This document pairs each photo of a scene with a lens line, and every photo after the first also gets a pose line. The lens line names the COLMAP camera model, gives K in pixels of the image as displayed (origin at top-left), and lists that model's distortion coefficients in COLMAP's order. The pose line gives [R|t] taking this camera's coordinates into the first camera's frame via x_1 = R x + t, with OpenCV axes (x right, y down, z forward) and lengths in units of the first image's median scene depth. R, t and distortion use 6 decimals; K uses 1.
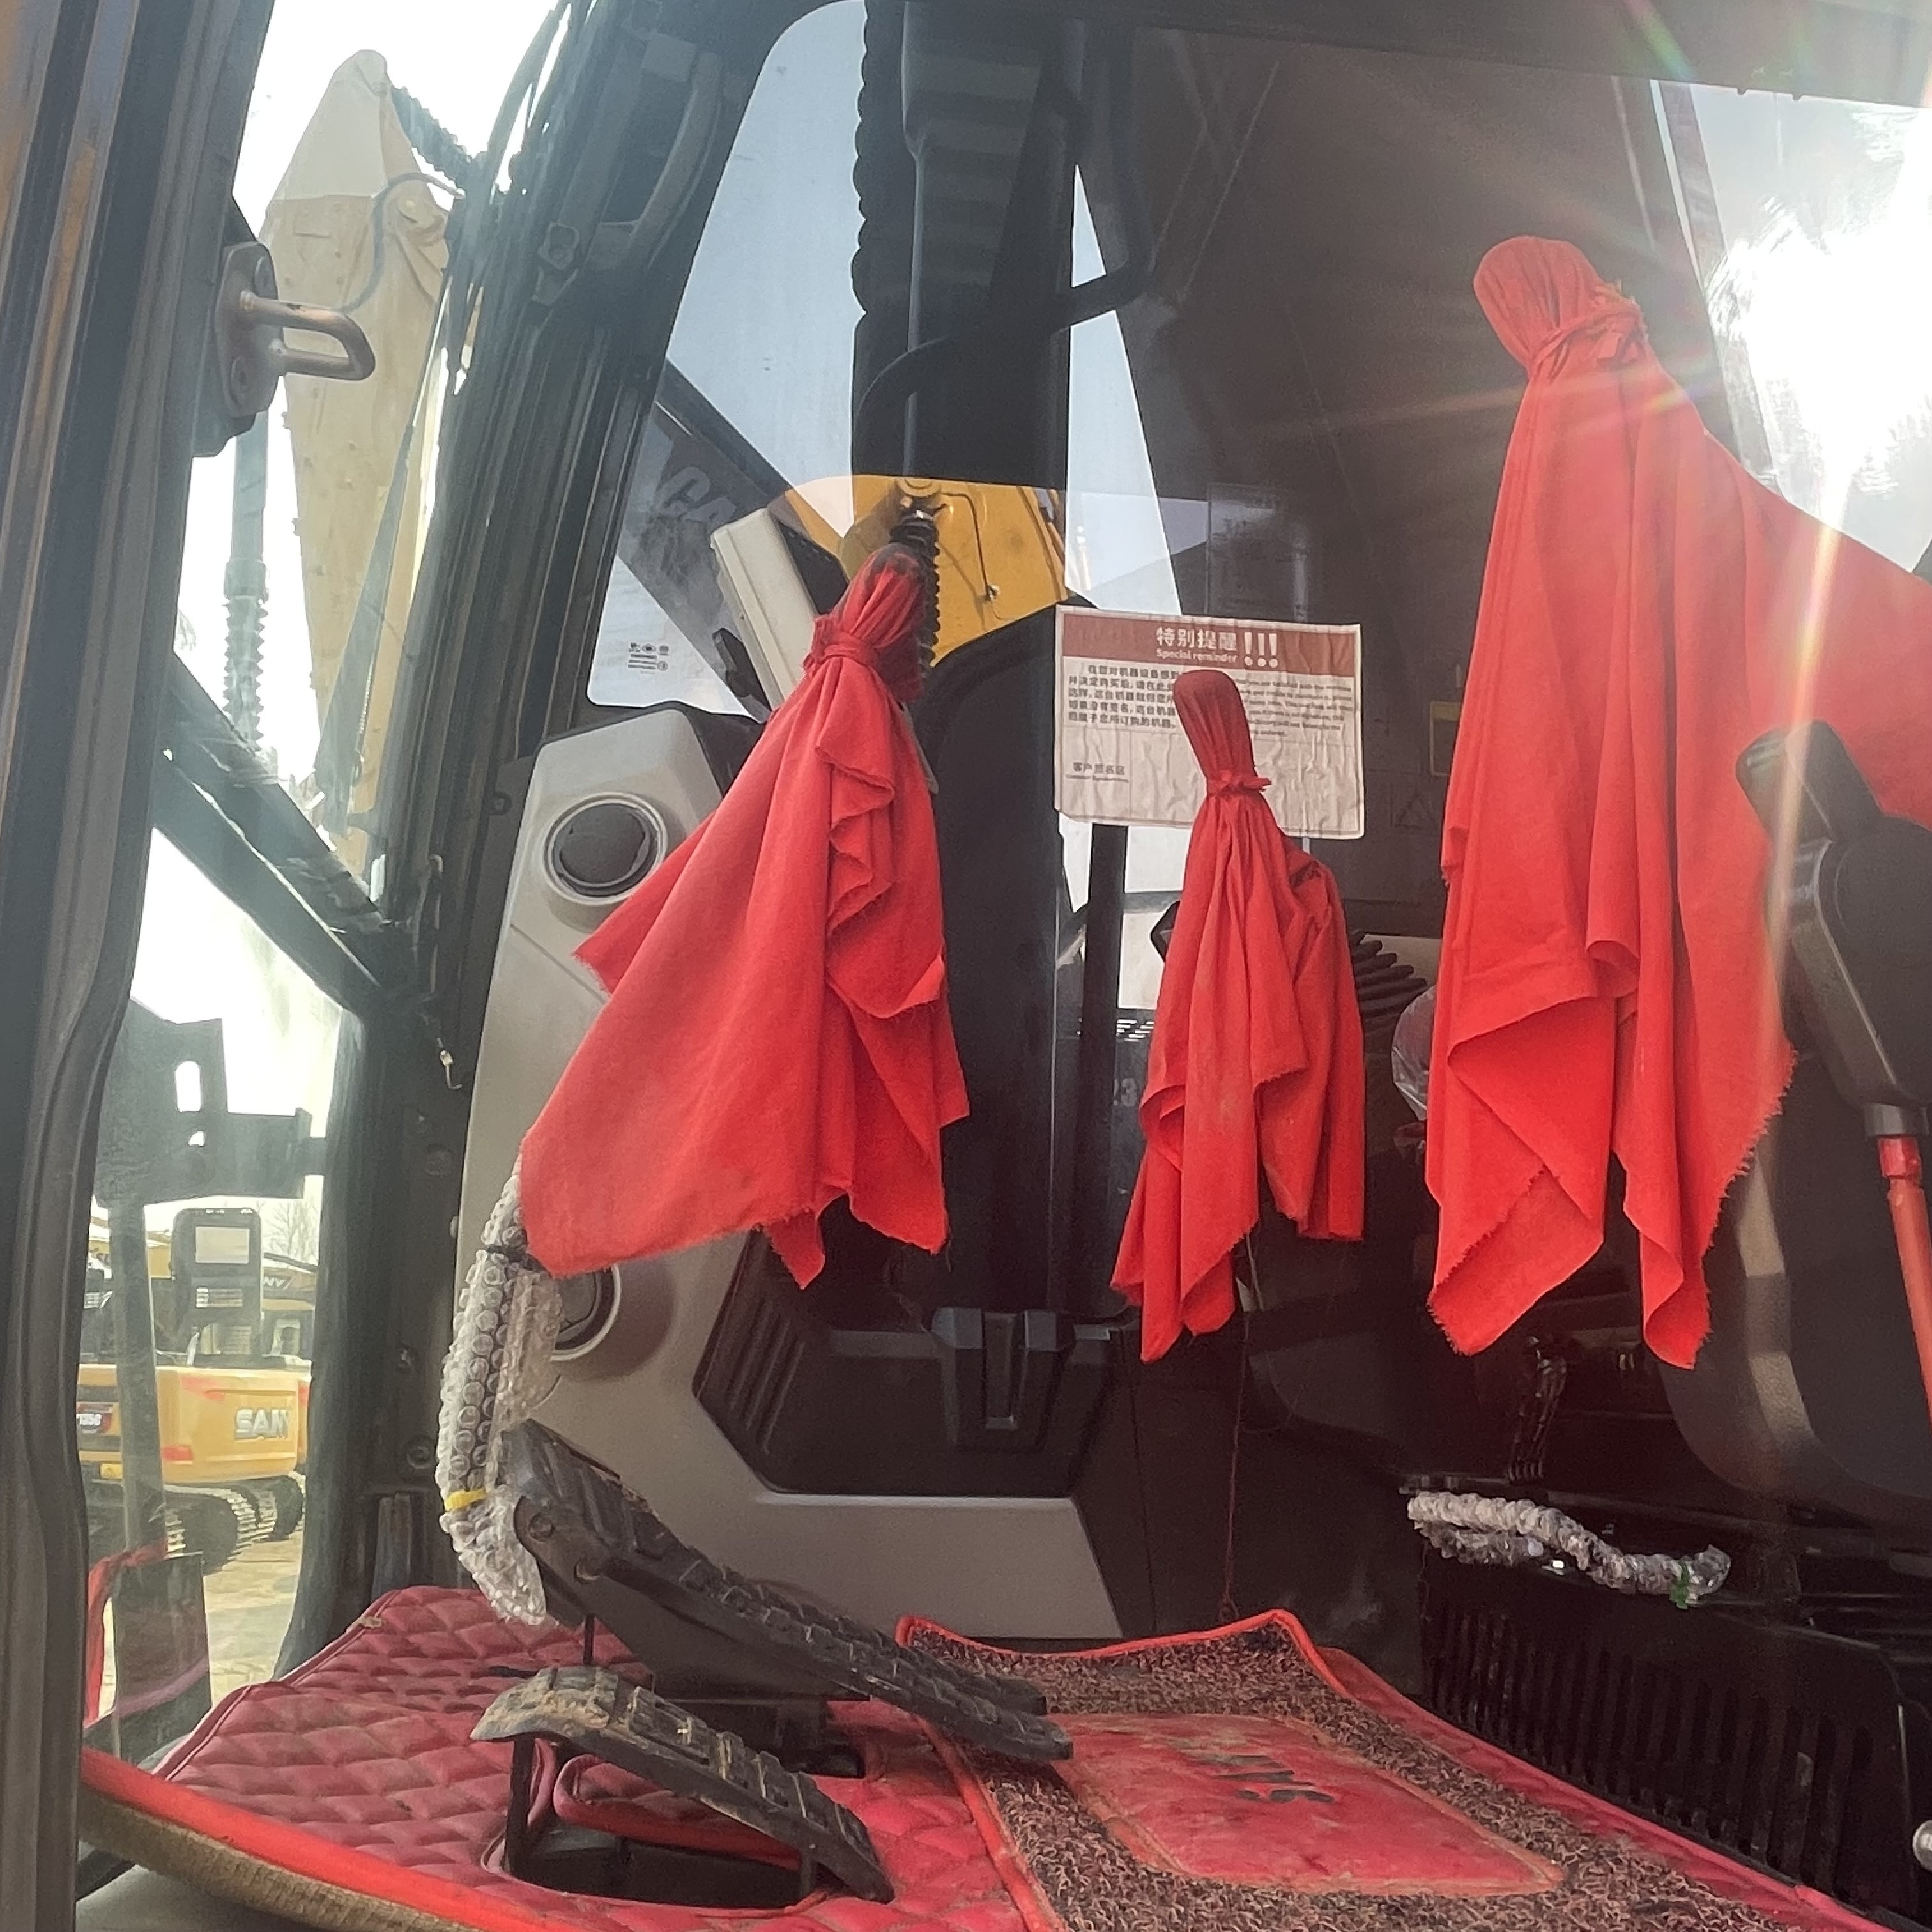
lens RADIAL K [[1806.9, 0, 969.5], [0, 1806.9, 997.4], [0, 0, 1]] dist [0.010628, -0.015840]
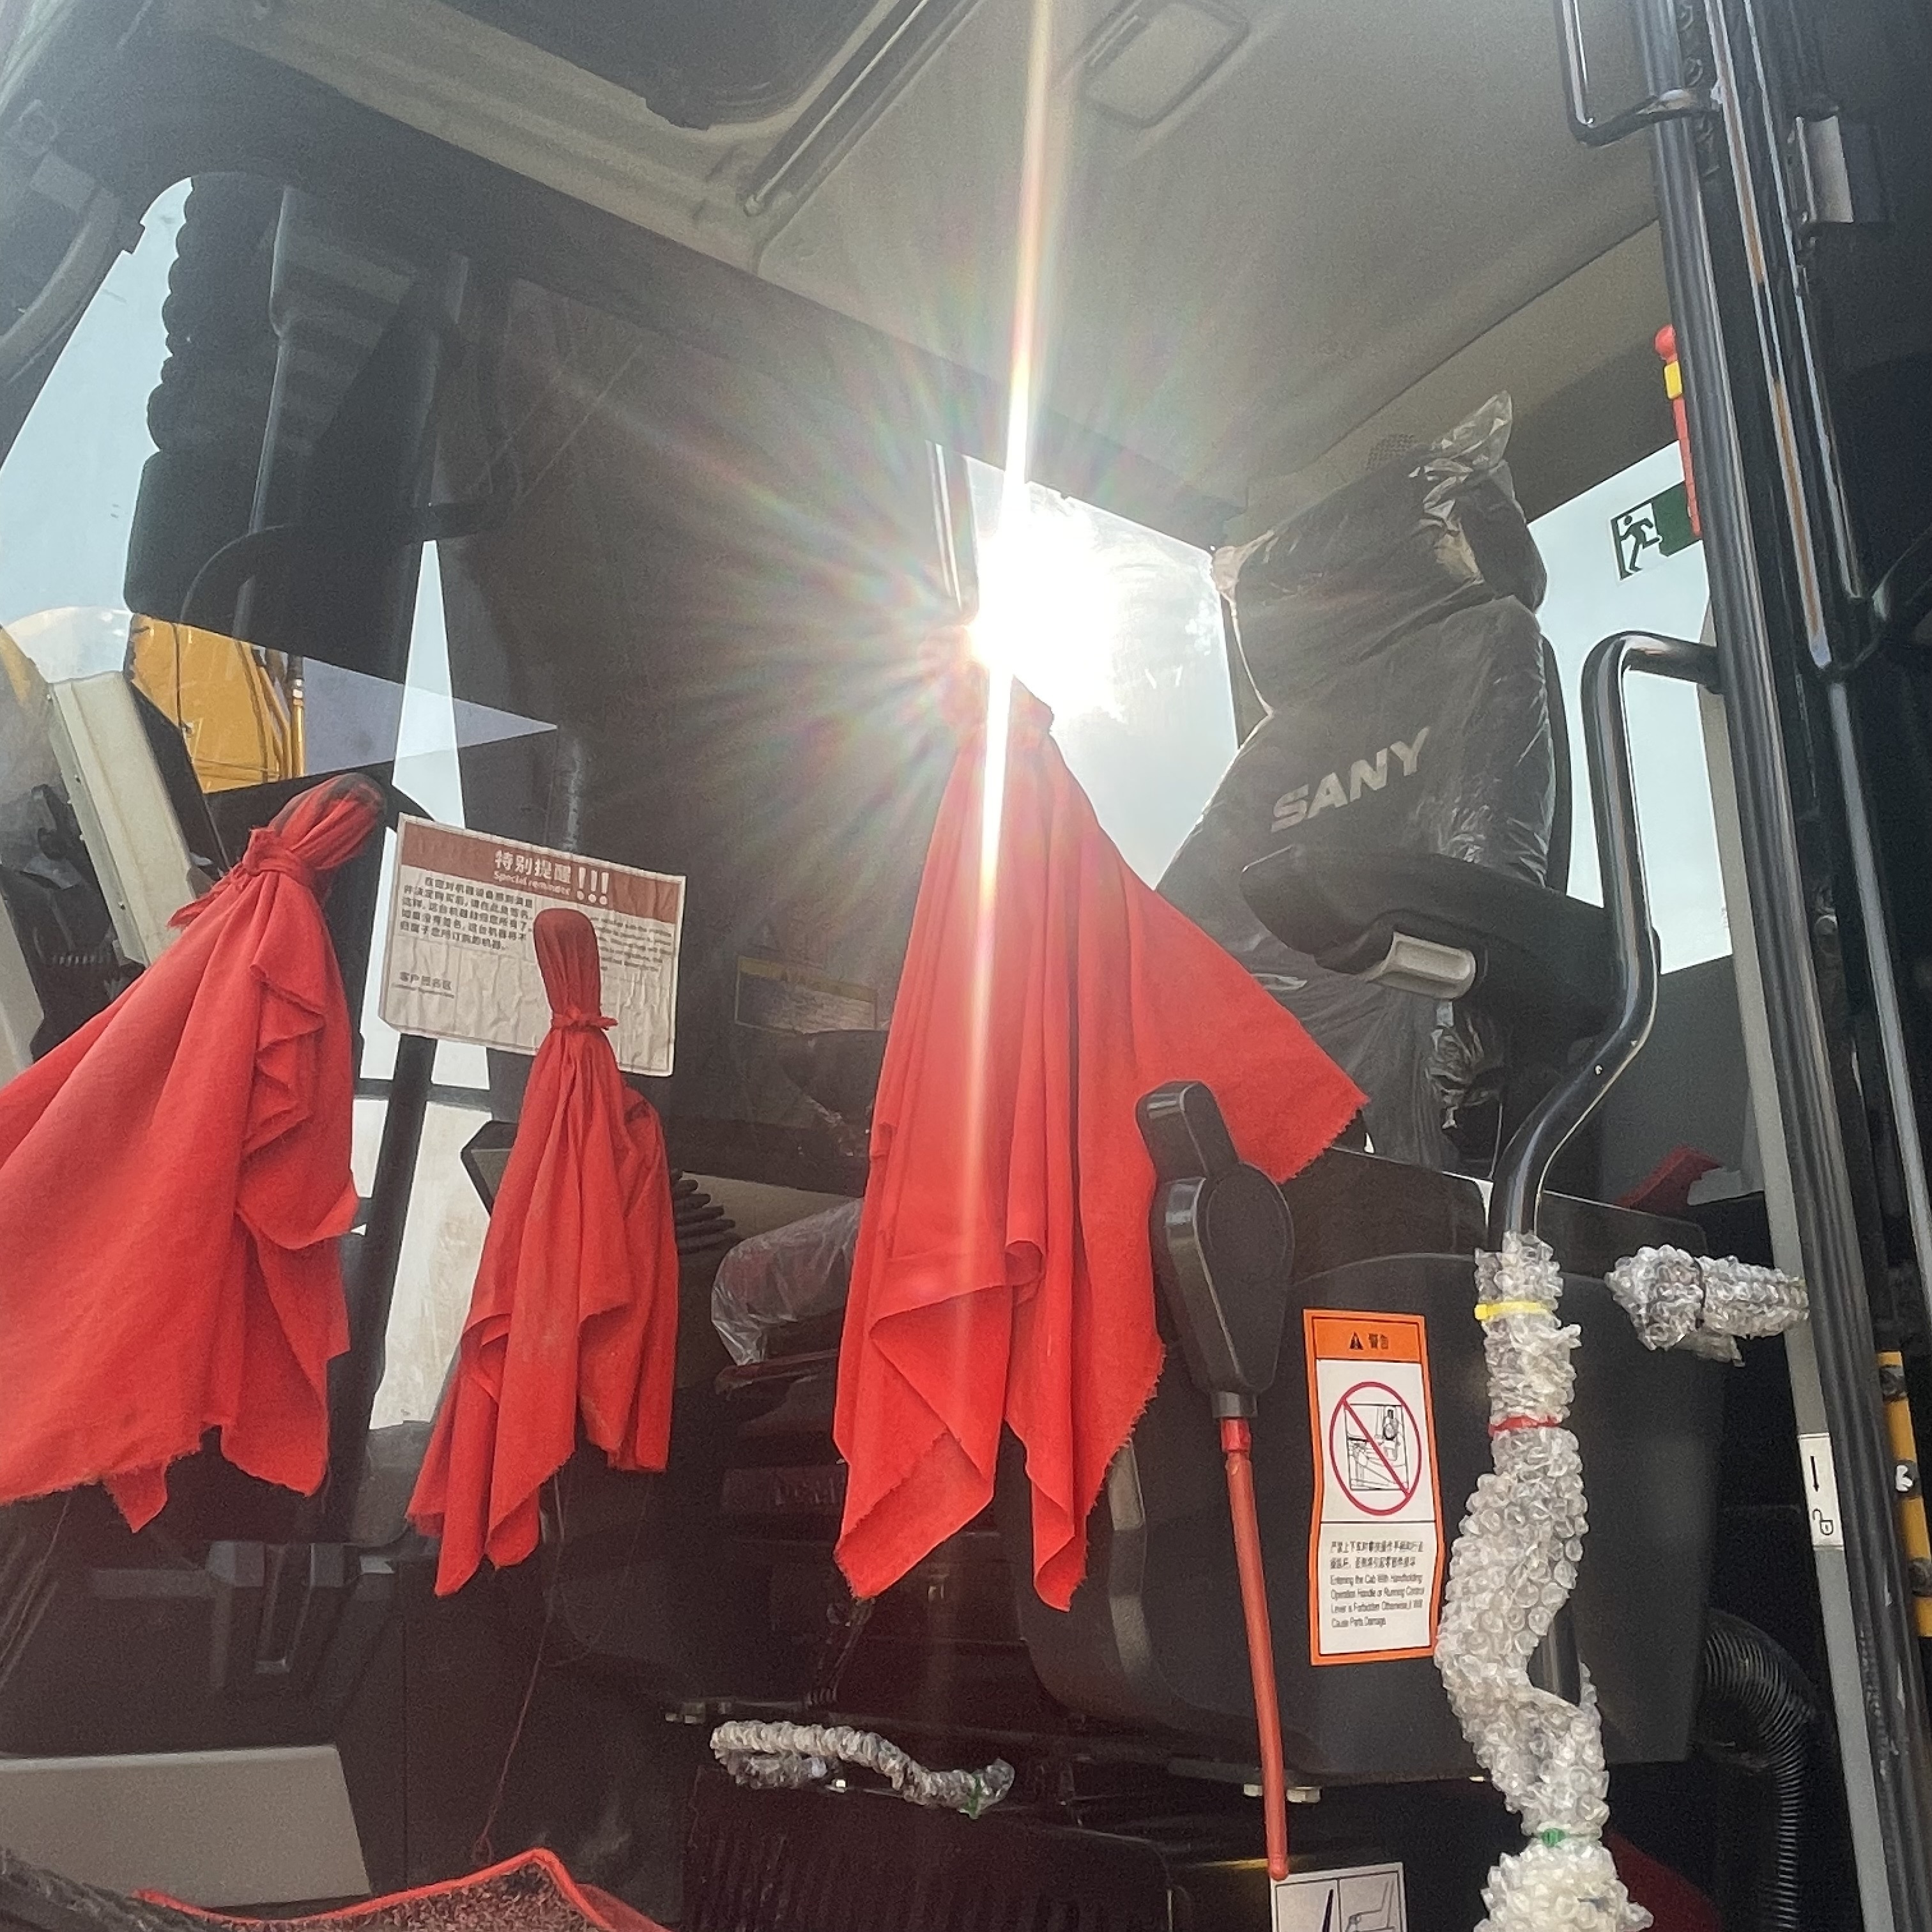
lens RADIAL K [[1832.9, 0, 960.5], [0, 1832.9, 1006.3], [0, 0, 1]] dist [0.007314, -0.003291]
pose [[0.888632, 0.119242, 0.442849, -0.127013], [-0.076478, 0.990616, -0.113272, -0.023780], [-0.452200, 0.066789, 0.889412, -0.033432]]
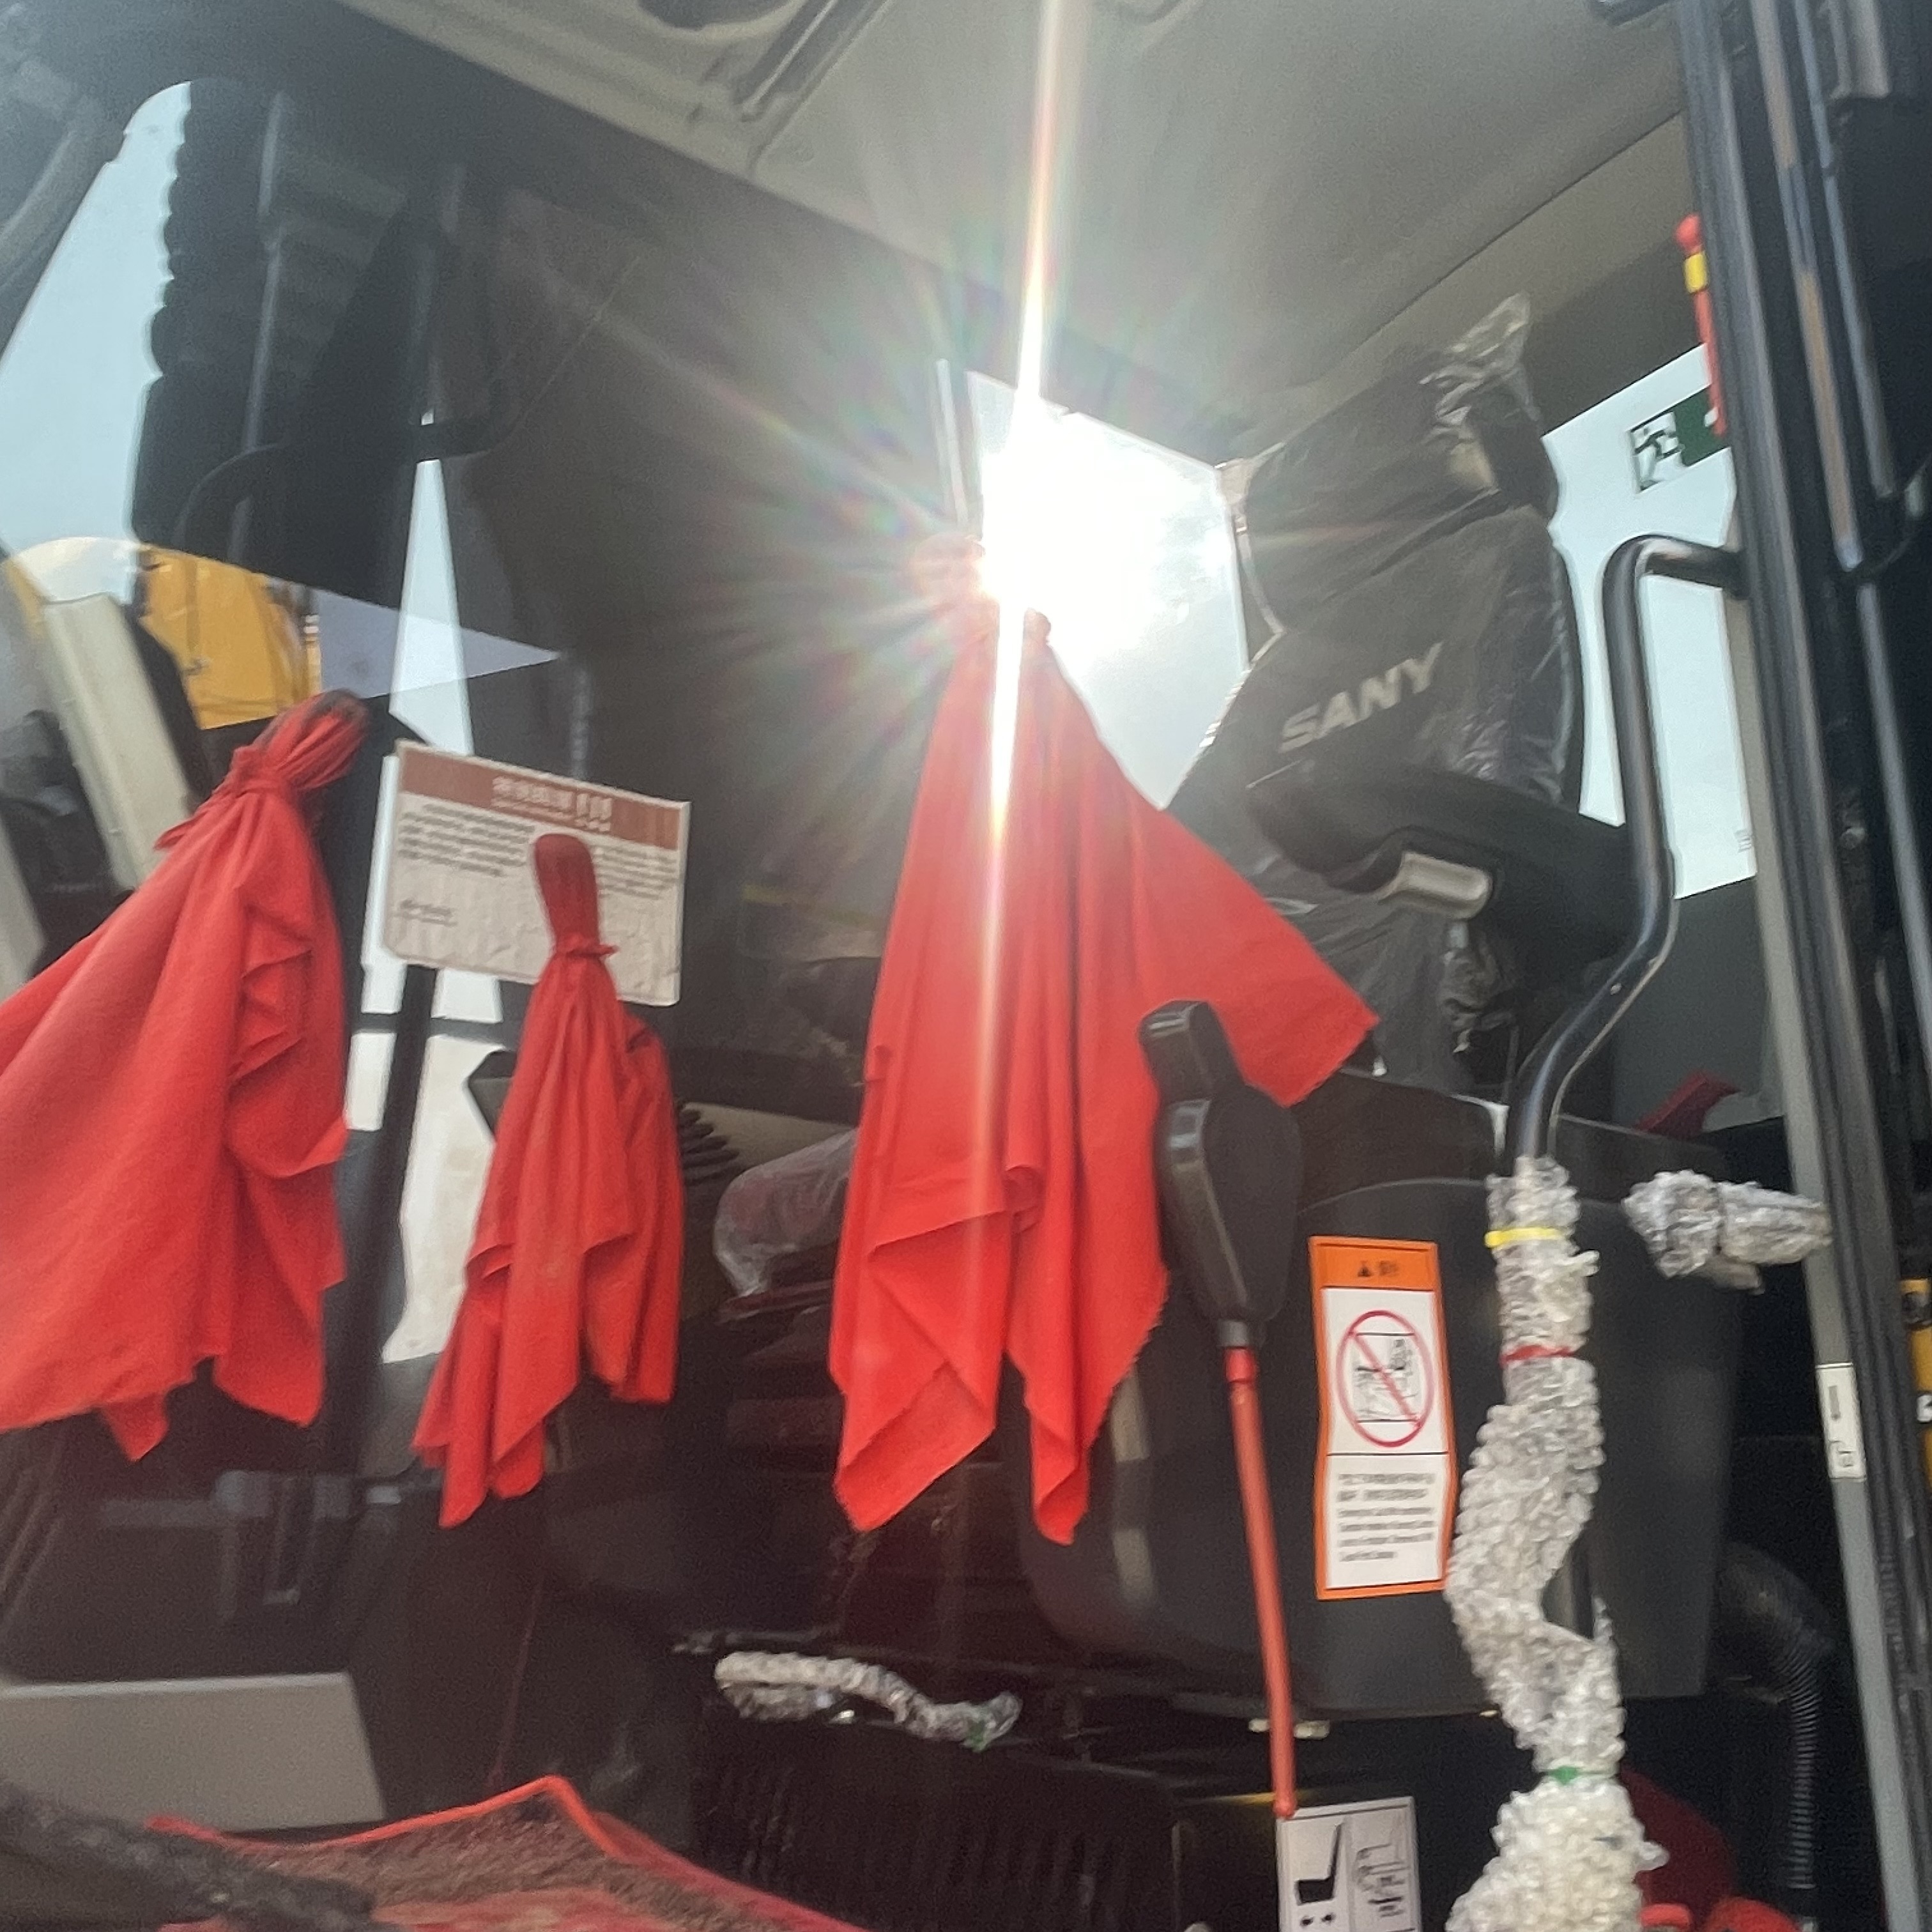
lens RADIAL K [[1830.8, 0, 966.0], [0, 1830.8, 966.0], [0, 0, 1]] dist [0.001289, 0.007992]
pose [[0.890285, 0.111533, 0.441536, -0.117035], [-0.075294, 0.992252, -0.098827, -0.022017], [-0.449137, 0.054739, 0.891784, -0.021902]]
